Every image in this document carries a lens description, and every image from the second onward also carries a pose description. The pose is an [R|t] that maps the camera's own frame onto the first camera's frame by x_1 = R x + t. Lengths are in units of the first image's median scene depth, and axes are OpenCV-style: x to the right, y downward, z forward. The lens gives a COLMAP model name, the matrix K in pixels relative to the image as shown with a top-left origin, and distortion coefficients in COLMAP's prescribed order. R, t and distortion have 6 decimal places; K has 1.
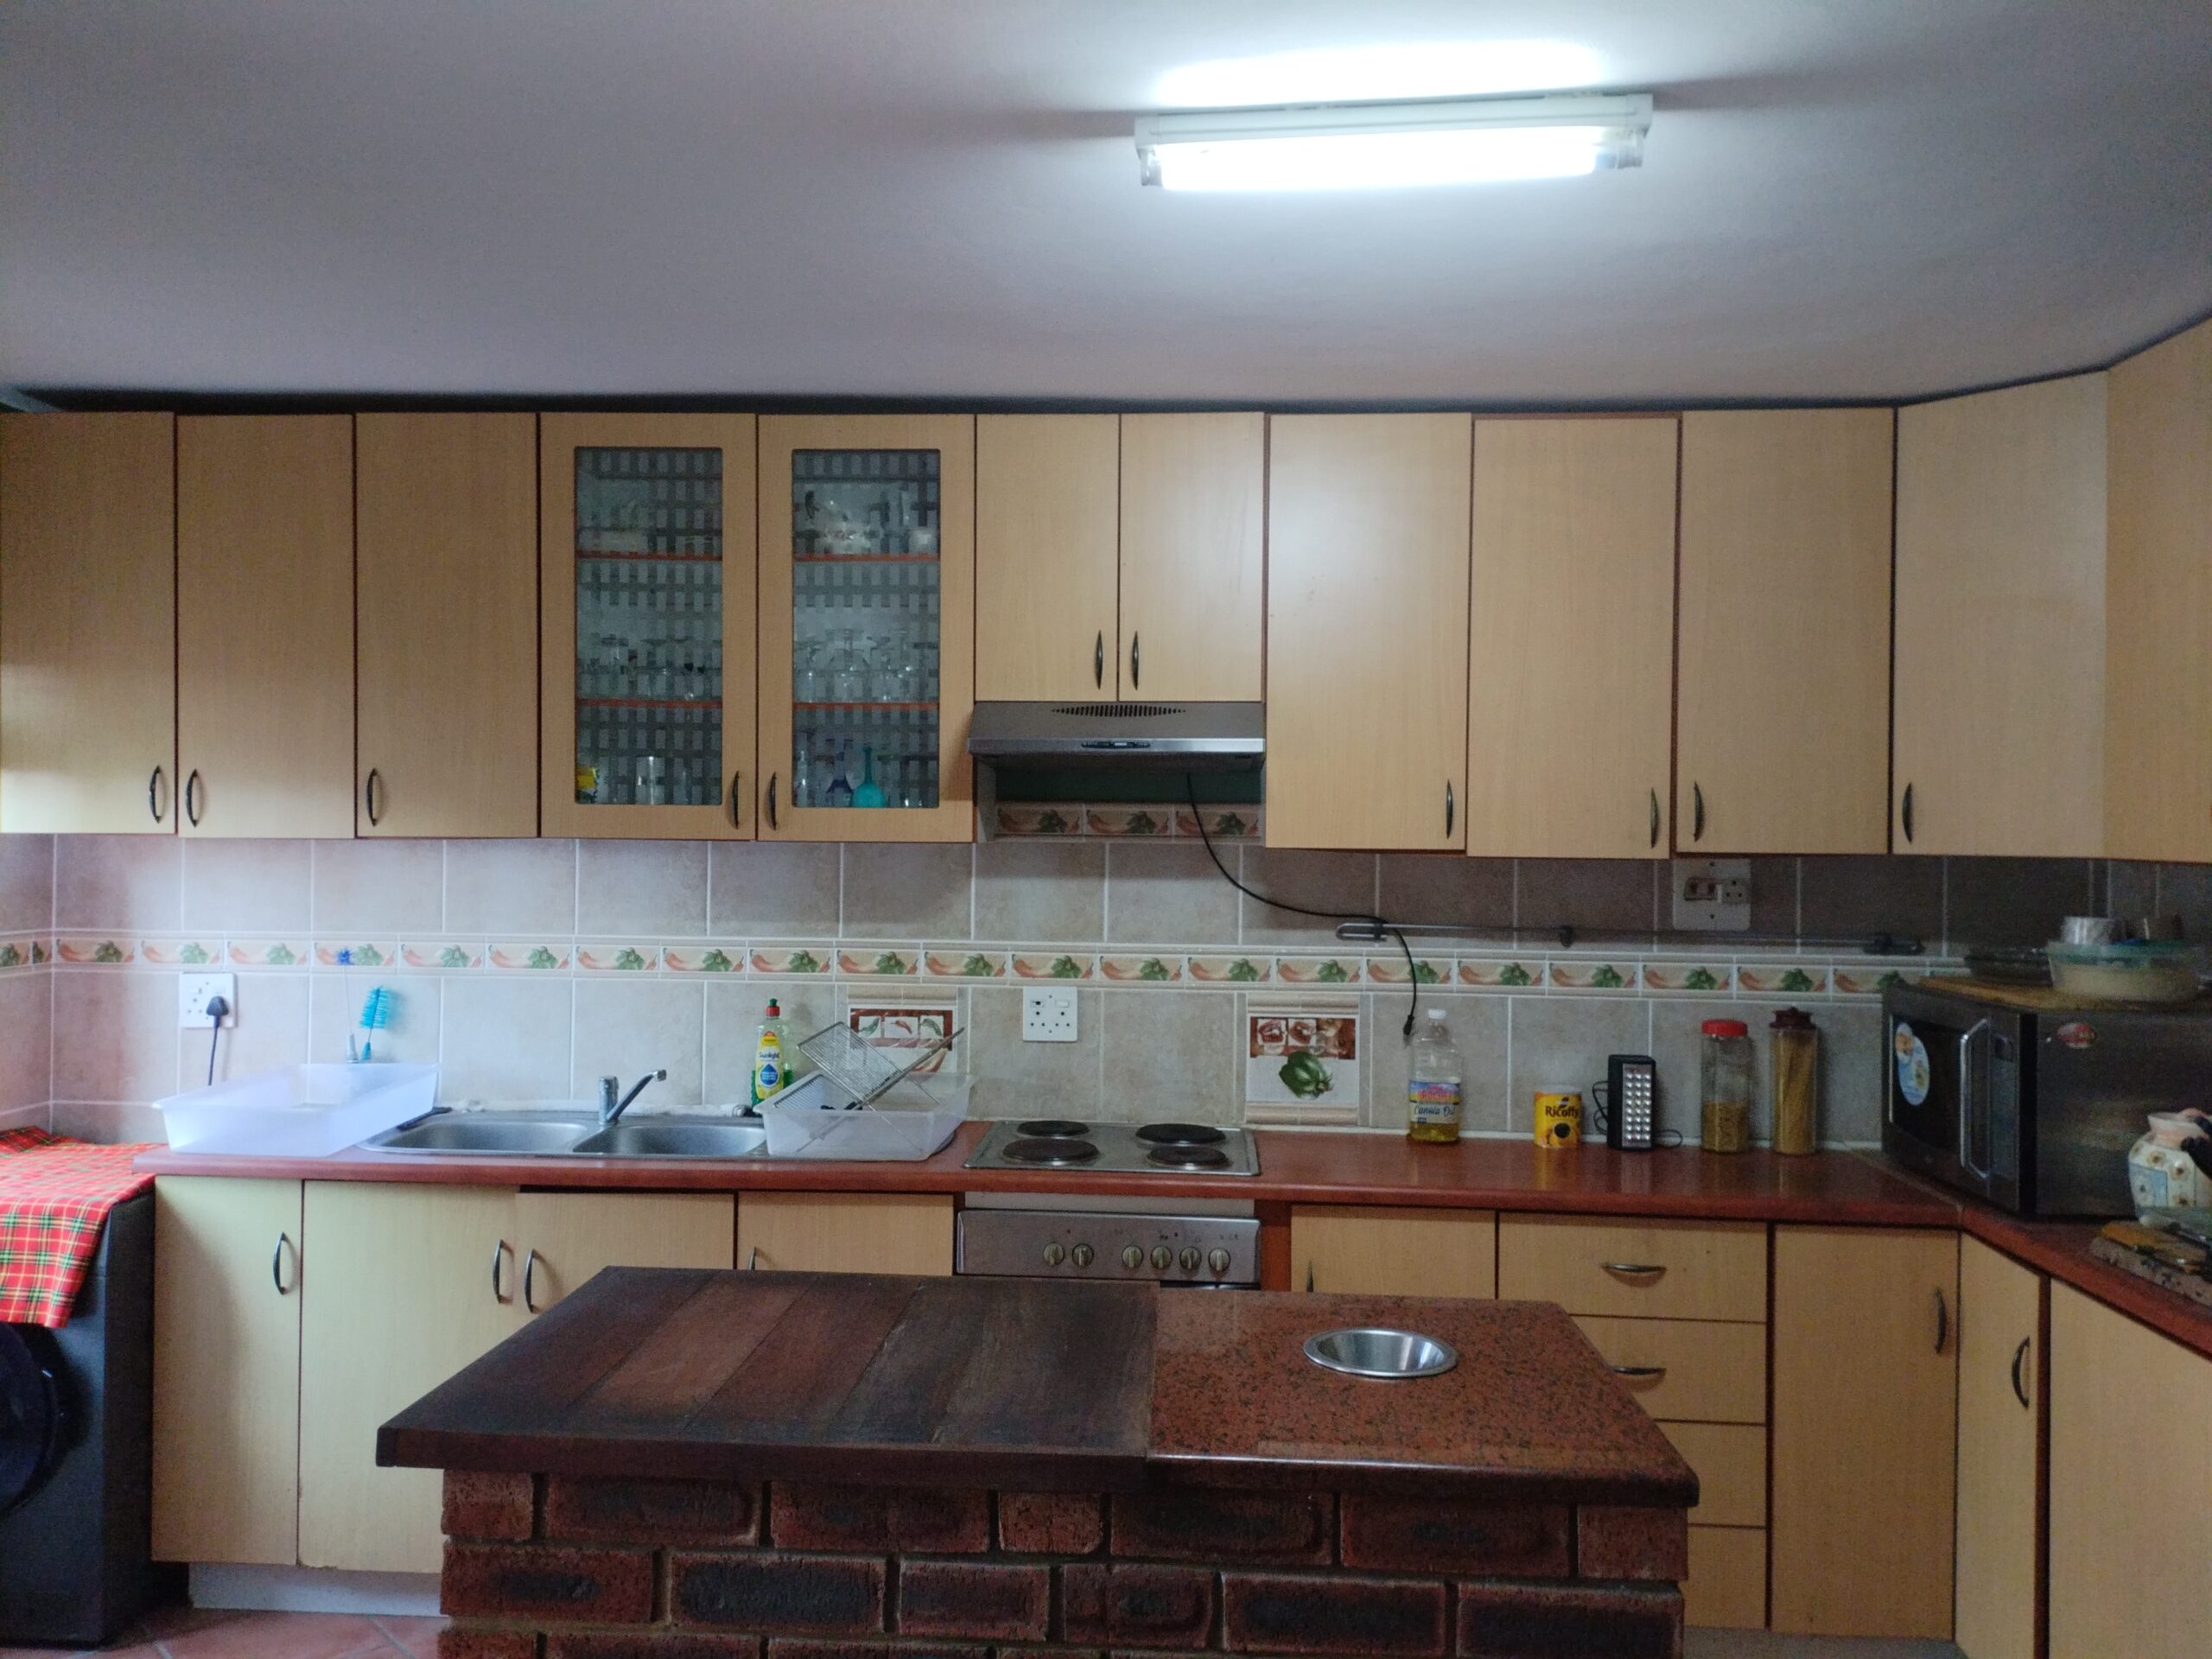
lens RADIAL K [[1641.5, 0, 1129.4], [0, 1641.5, 839.5], [0, 0, 1]] dist [0.097623, -0.110438]
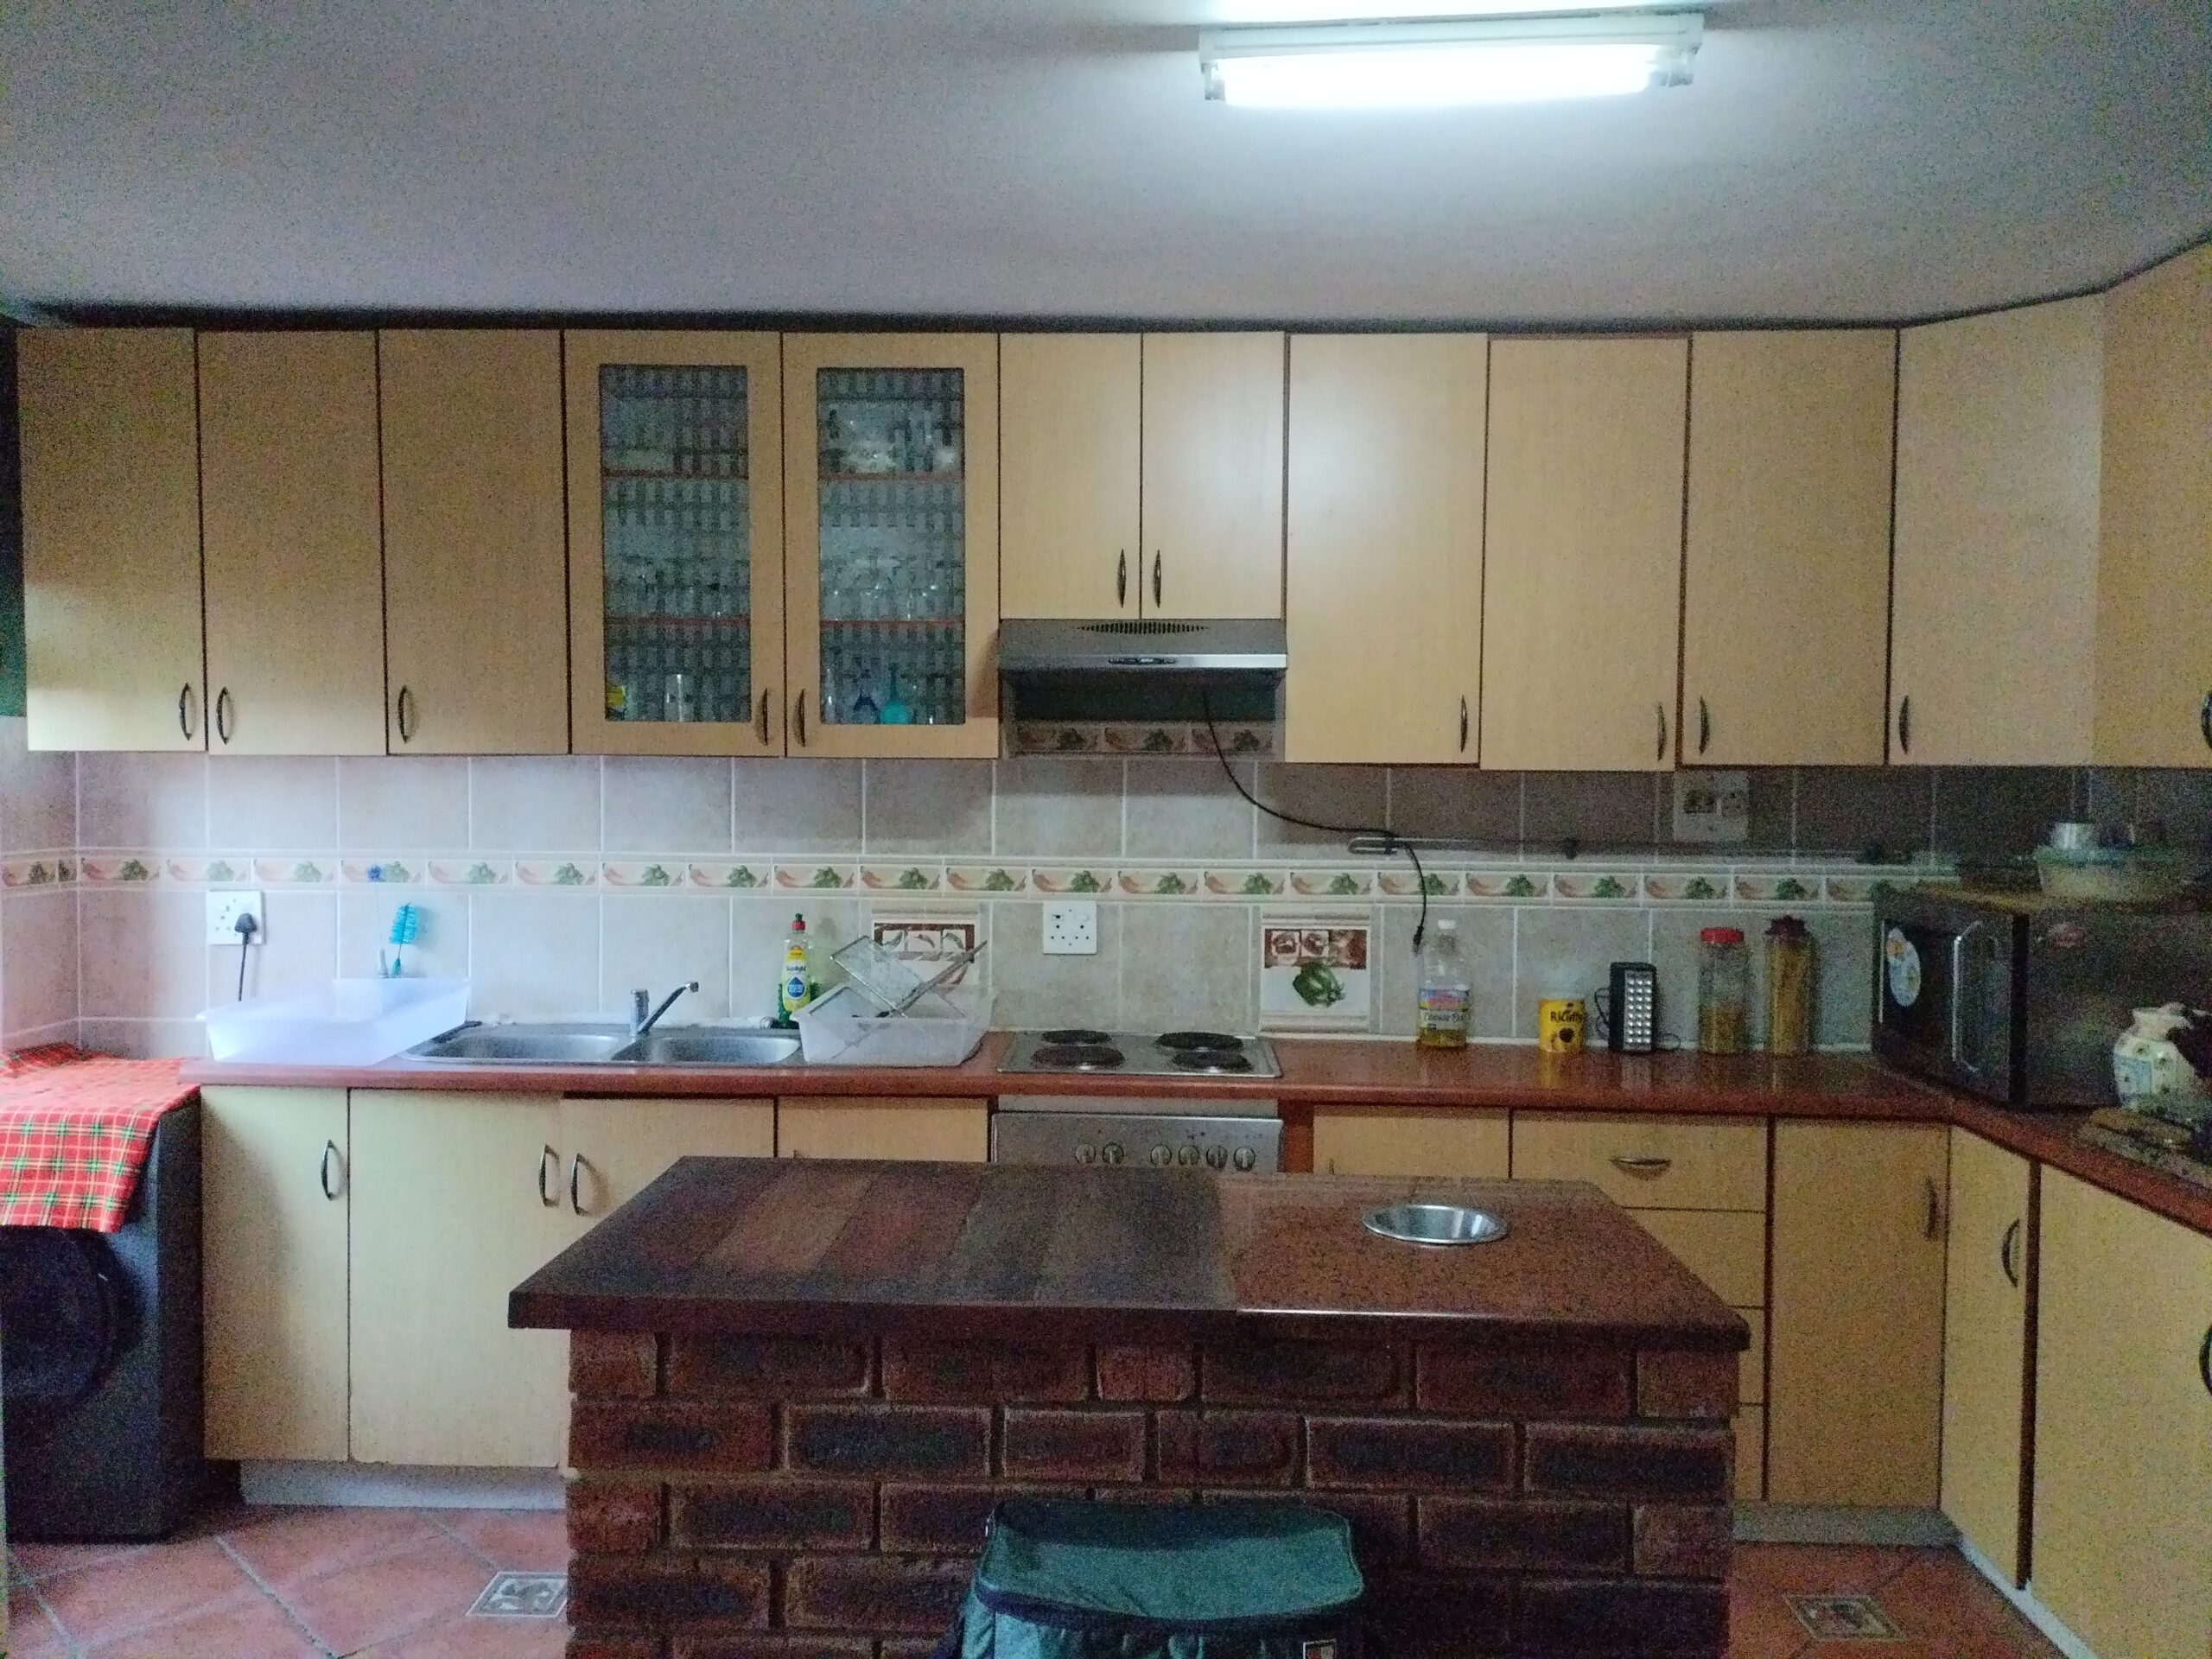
lens RADIAL K [[1641.5, 0, 1129.4], [0, 1641.5, 839.5], [0, 0, 1]] dist [0.097623, -0.110438]
pose [[0.999647, -0.004346, 0.026208, -0.038115], [0.003328, 0.999244, 0.038747, 0.011972], [-0.026356, -0.038646, 0.998905, -0.022707]]
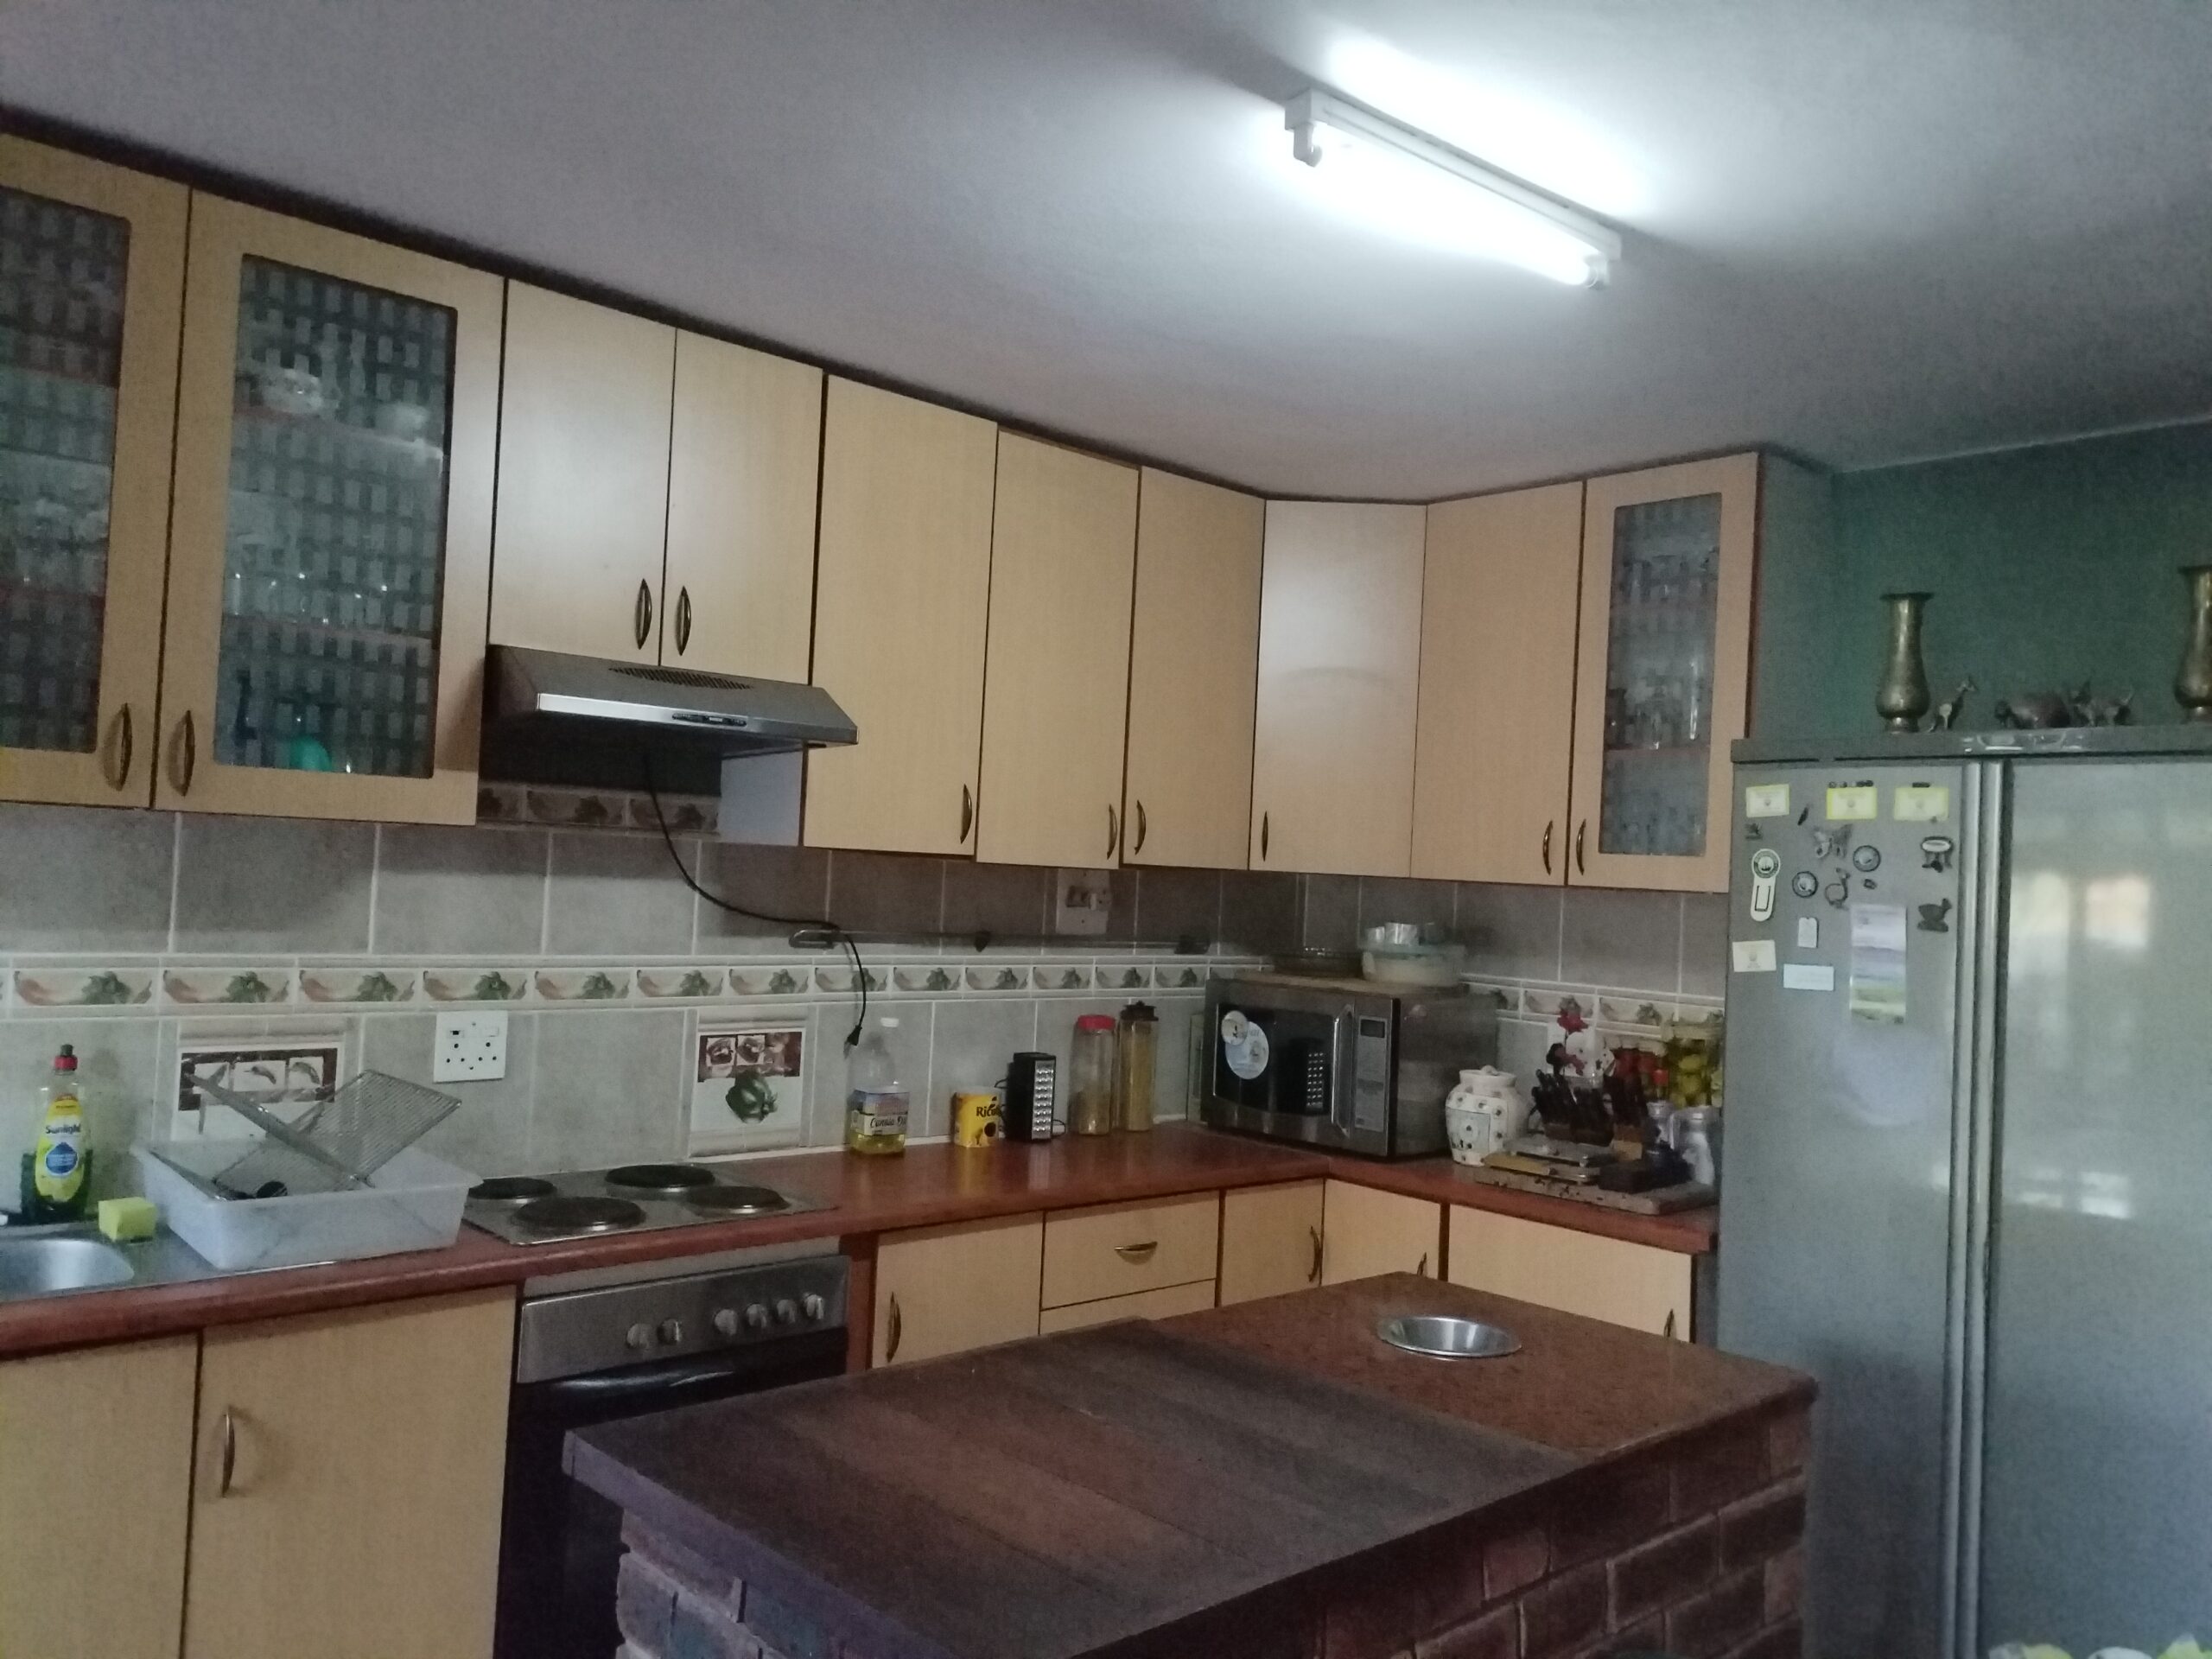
lens RADIAL K [[1641.5, 0, 1129.4], [0, 1641.5, 839.5], [0, 0, 1]] dist [0.097623, -0.110438]
pose [[0.694266, 0.037533, 0.718739, -0.412260], [-0.036901, 0.999182, -0.016533, 0.008634], [-0.718772, -0.015044, 0.695083, 0.220395]]
